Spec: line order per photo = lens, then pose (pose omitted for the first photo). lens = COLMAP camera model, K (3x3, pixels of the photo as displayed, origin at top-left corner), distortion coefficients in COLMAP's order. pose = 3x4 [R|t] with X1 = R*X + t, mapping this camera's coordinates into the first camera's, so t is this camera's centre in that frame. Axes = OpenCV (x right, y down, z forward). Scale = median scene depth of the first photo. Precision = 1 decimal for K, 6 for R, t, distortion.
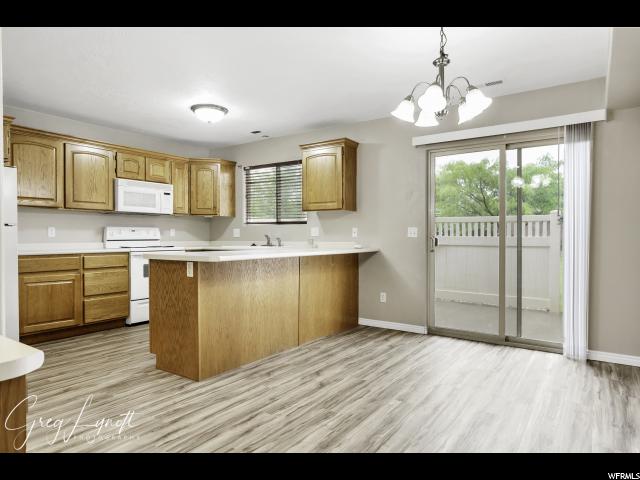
lens RADIAL K [[417.9, 0, 316.2], [0, 417.9, 238.9], [0, 0, 1]] dist [-0.002509, -0.001428]
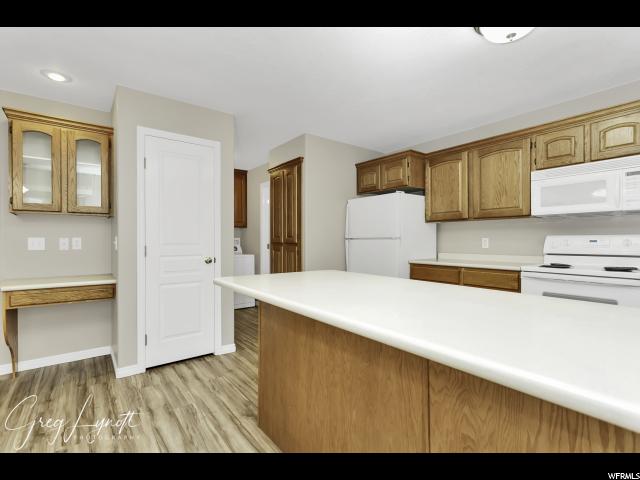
lens RADIAL K [[320.2, 0, 331.8], [0, 320.2, 241.1], [0, 0, 1]] dist [-0.005893, 0.002687]
pose [[-0.305727, -0.002708, -0.952116, 0.179226], [-0.011715, 0.999931, 0.000917, -0.017137], [0.952047, 0.011435, -0.305737, 0.856825]]
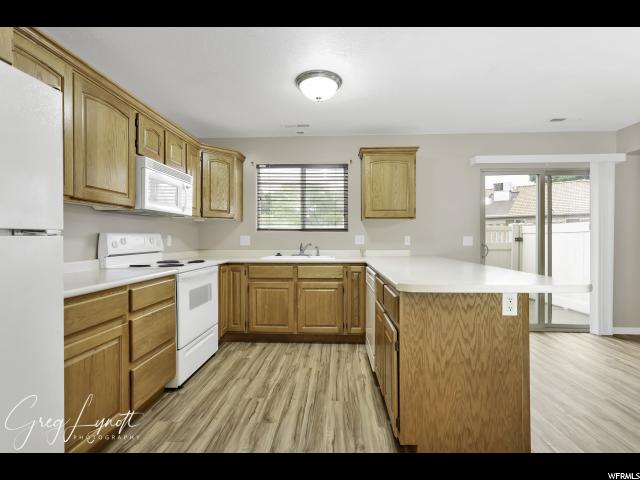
lens RADIAL K [[320.2, 0, 326.6], [0, 320.2, 238.0], [0, 0, 1]] dist [-0.005893, 0.002687]
pose [[0.838785, -0.001278, 0.544461, -0.516222], [0.006060, 0.999957, -0.006988, -0.018188], [-0.544429, 0.009161, 0.838757, 0.463943]]
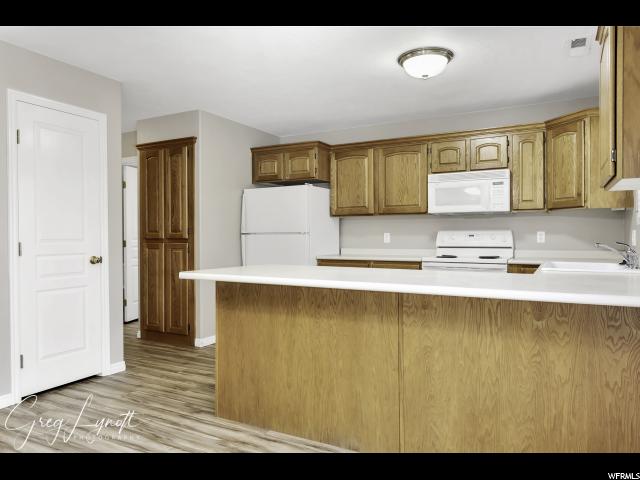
lens RADIAL K [[446.3, 0, 342.9], [0, 446.3, 244.5], [0, 0, 1]] dist [-0.028983, 0.012045]
pose [[0.119864, 0.012784, -0.992708, 0.410413], [-0.007744, 0.999899, 0.011942, -0.011937], [0.992760, 0.006256, 0.119951, 0.738722]]
